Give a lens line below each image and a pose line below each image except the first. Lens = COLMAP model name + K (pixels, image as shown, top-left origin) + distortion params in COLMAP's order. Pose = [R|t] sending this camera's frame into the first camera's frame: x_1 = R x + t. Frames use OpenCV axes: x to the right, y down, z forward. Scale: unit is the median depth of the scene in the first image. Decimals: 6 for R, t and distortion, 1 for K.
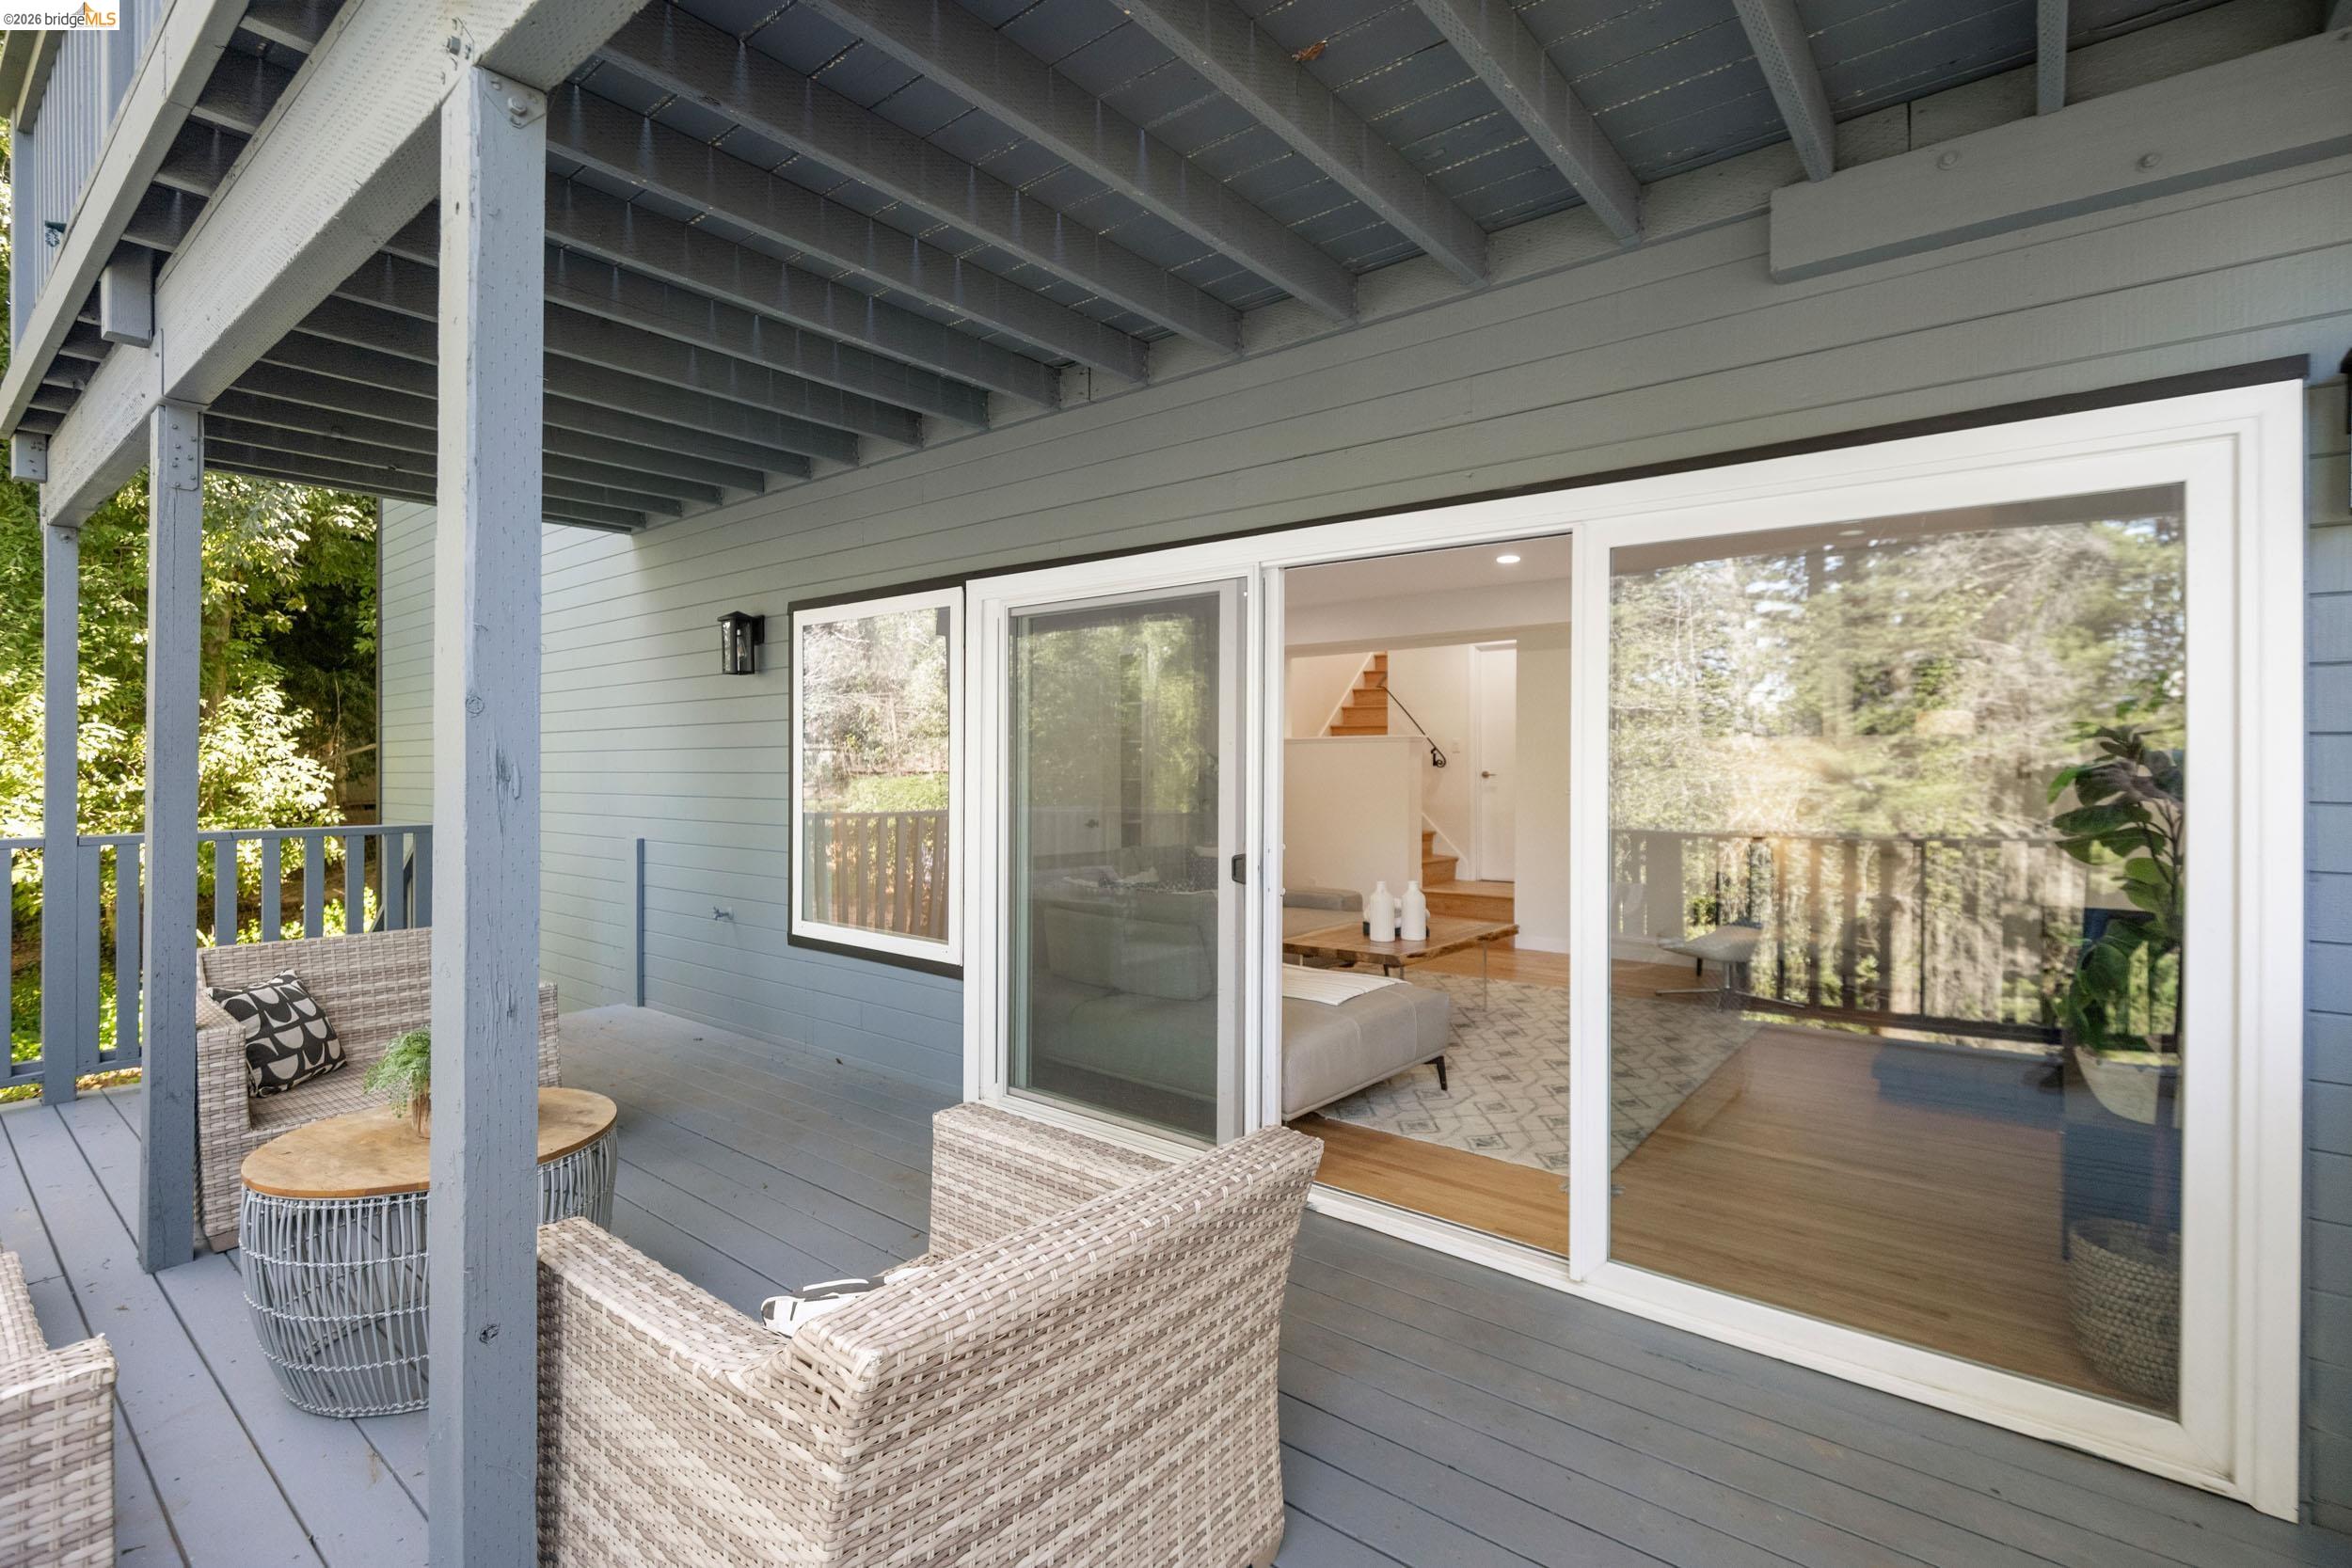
lens RADIAL K [[1074.6, 0, 1176.0], [0, 1074.6, 784.0], [0, 0, 1]] dist [0.000927, 0.000278]
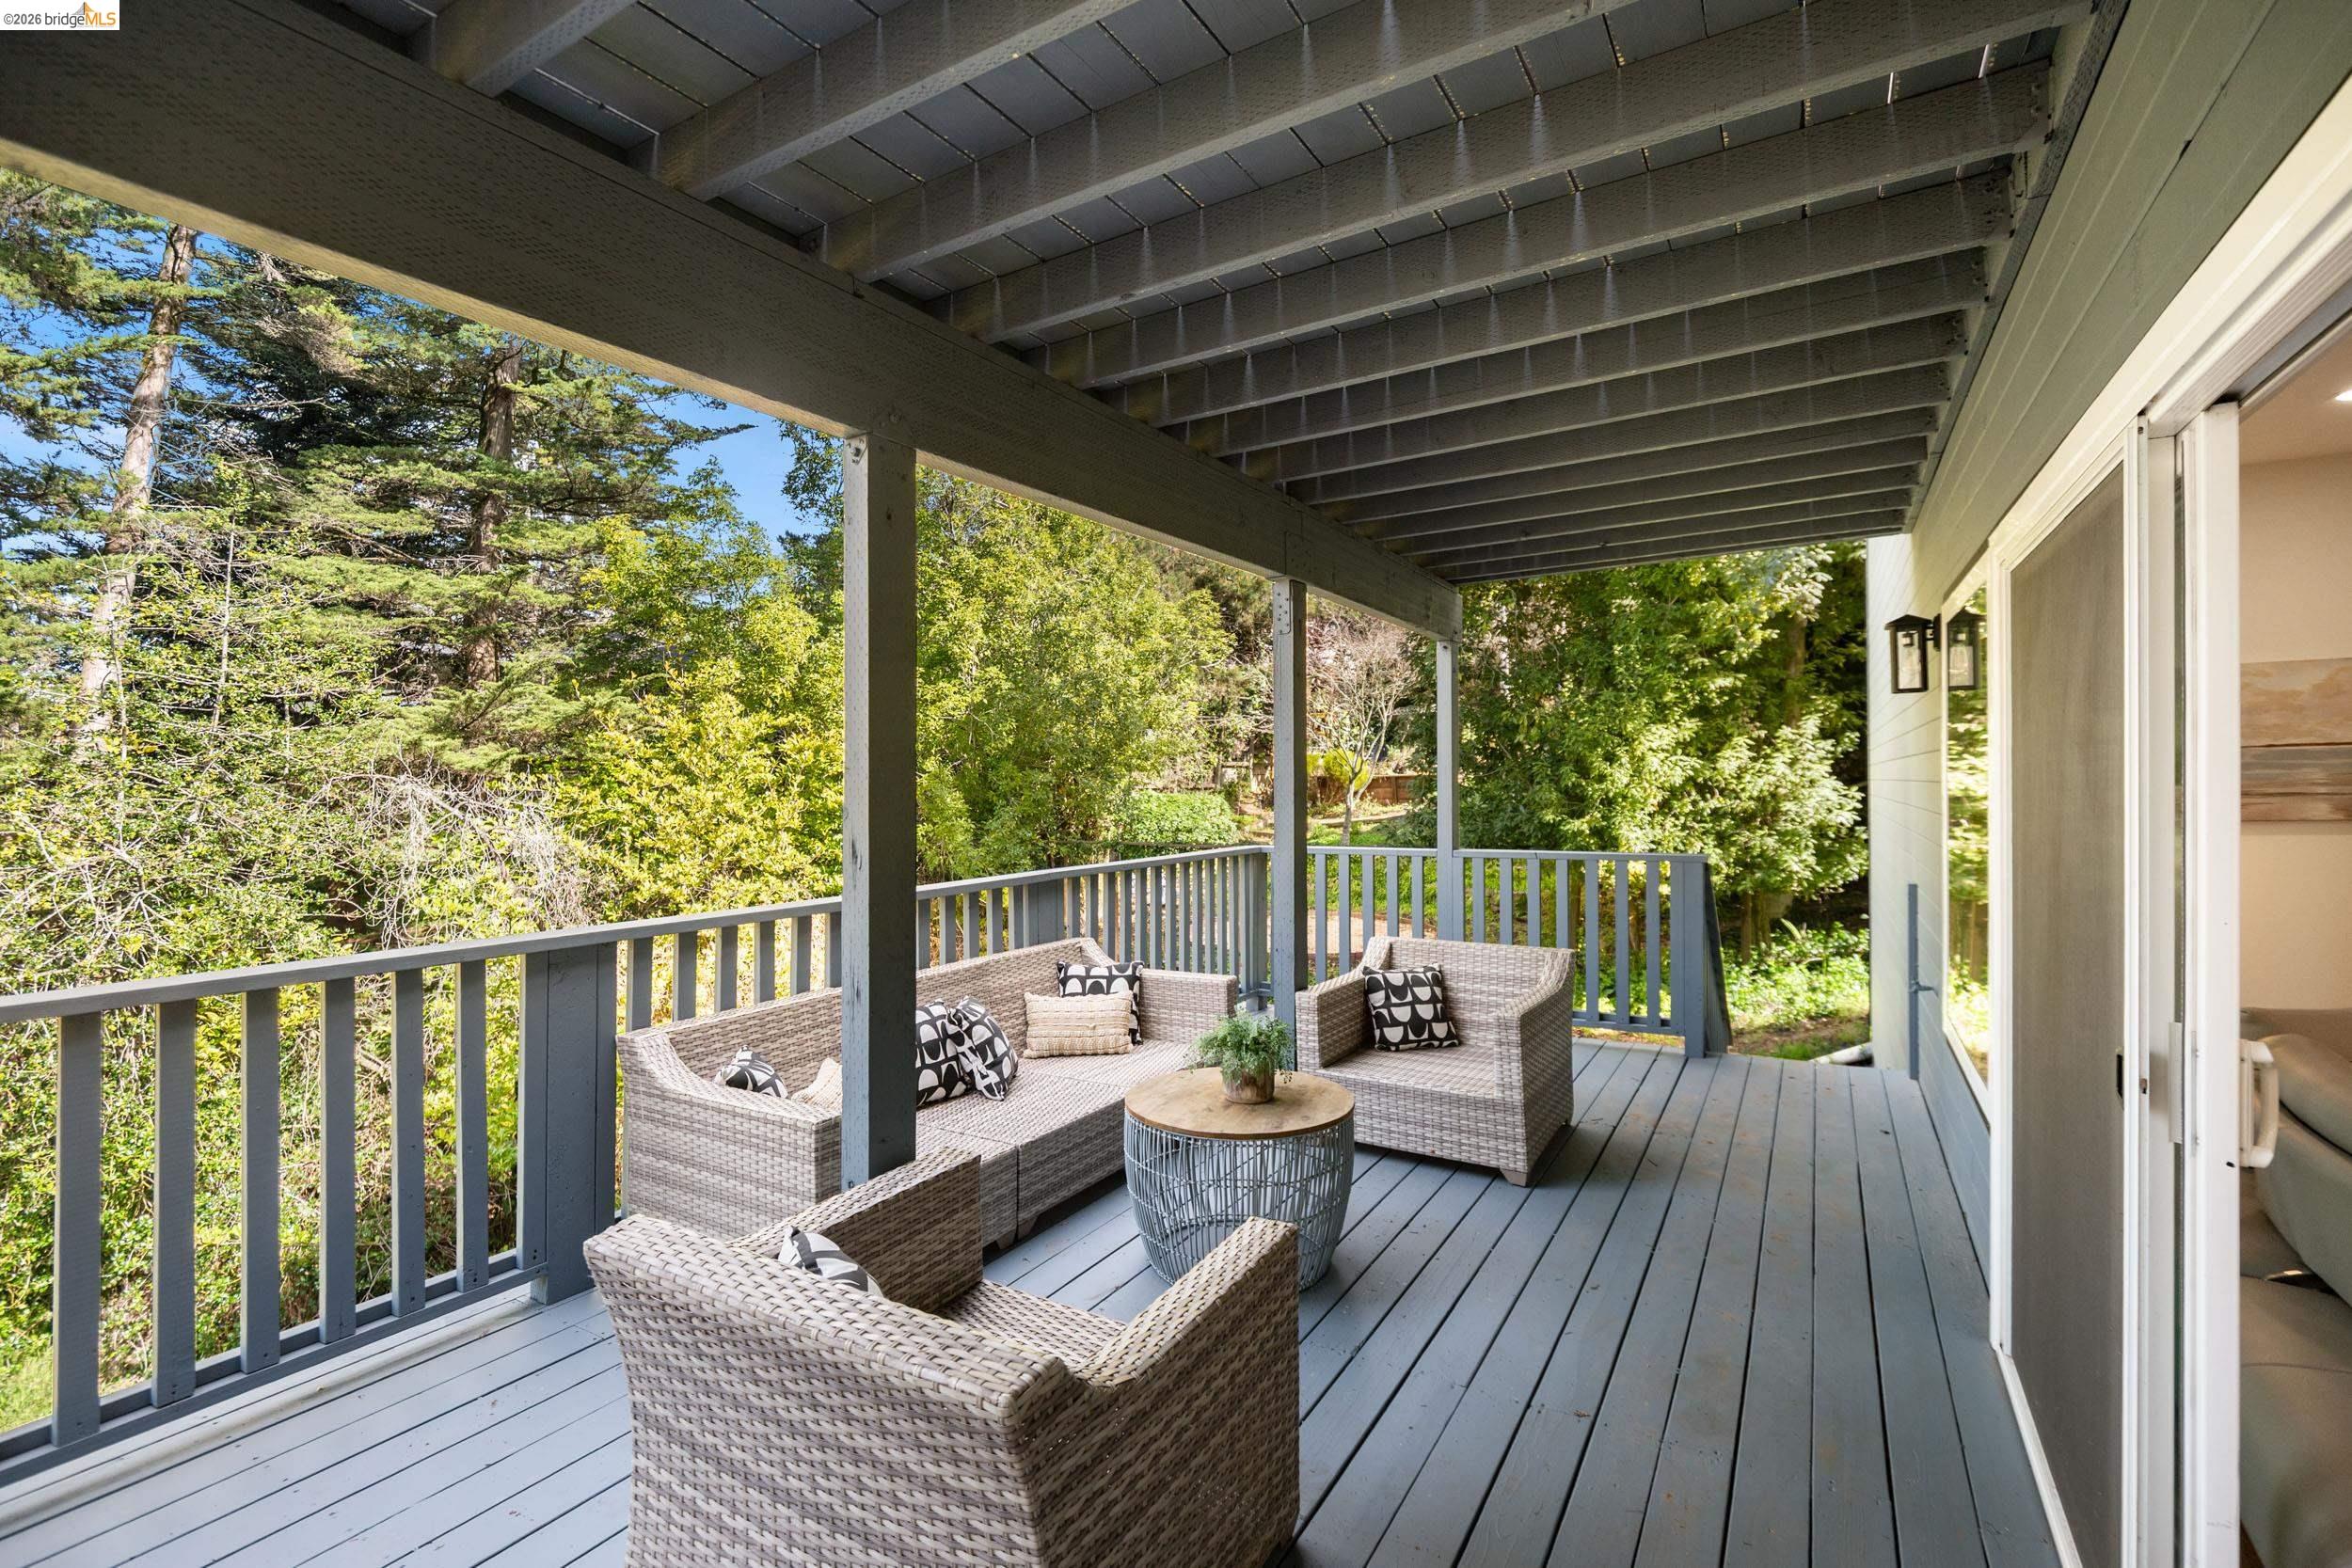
lens RADIAL K [[1074.6, 0, 1176.0], [0, 1074.6, 784.0], [0, 0, 1]] dist [0.000927, 0.000278]
pose [[0.145592, -0.001178, -0.989344, 0.462858], [-0.000389, 0.999999, -0.001248, -0.049081], [0.989345, 0.000566, 0.145591, 0.512298]]
